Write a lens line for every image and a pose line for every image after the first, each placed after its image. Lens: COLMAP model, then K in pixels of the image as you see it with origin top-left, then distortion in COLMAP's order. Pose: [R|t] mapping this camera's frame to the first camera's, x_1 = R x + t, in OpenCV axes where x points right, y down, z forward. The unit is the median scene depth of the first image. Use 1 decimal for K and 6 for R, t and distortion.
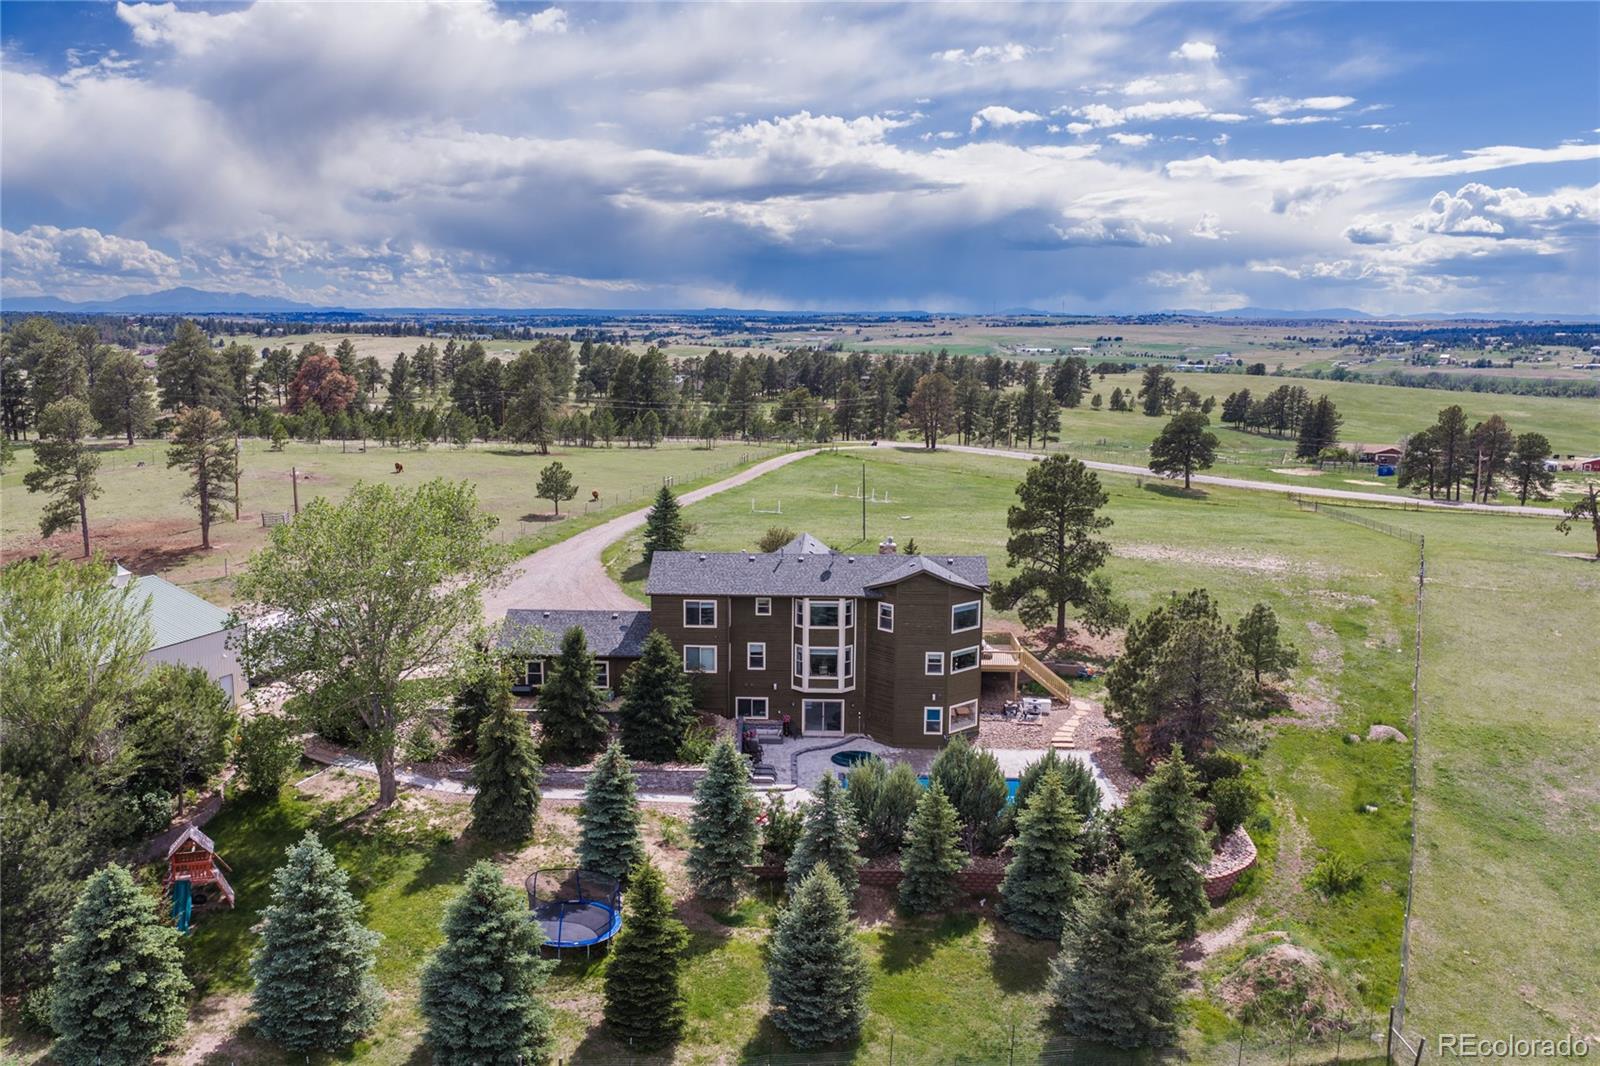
lens RADIAL K [[1322.9, 0, 798.5], [0, 1322.9, 534.1], [0, 0, 1]] dist [0.006257, -0.017300]
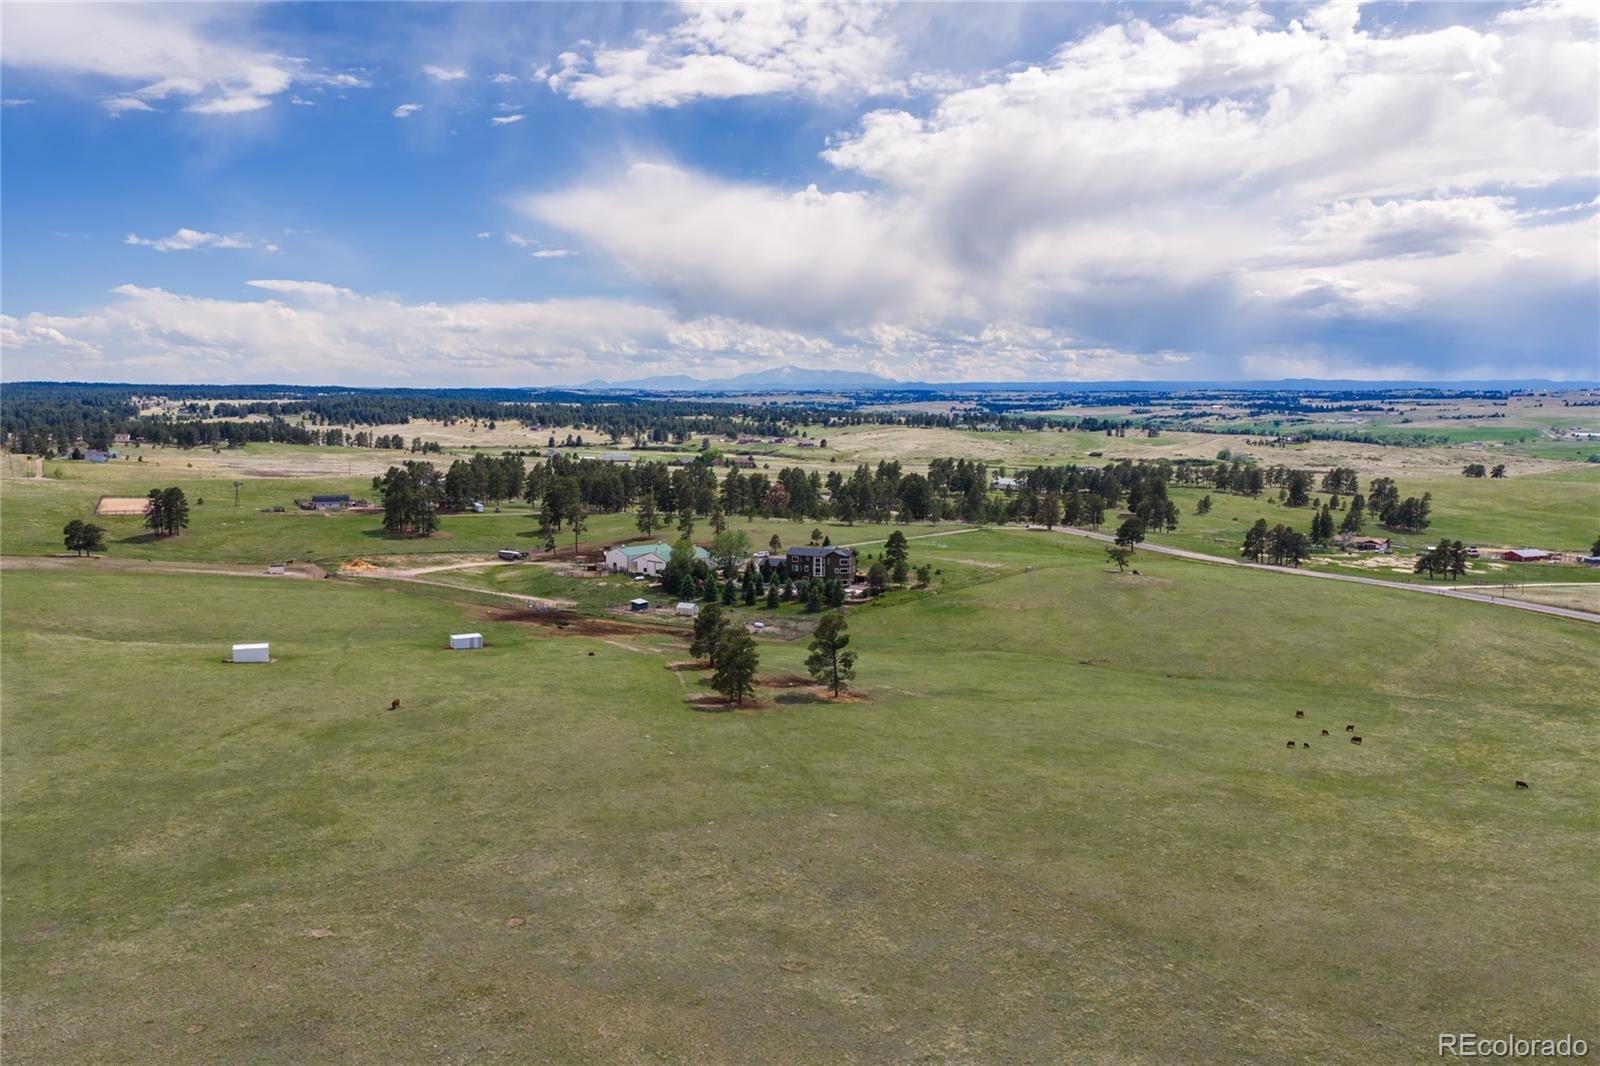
lens RADIAL K [[1322.9, 0, 799.6], [0, 1322.9, 532.8], [0, 0, 1]] dist [0.006257, -0.017300]
pose [[0.913285, 0.036774, -0.405657, 1.380917], [-0.058805, 0.997387, -0.041976, 0.120154], [0.403053, 0.062191, 0.913061, -2.509632]]
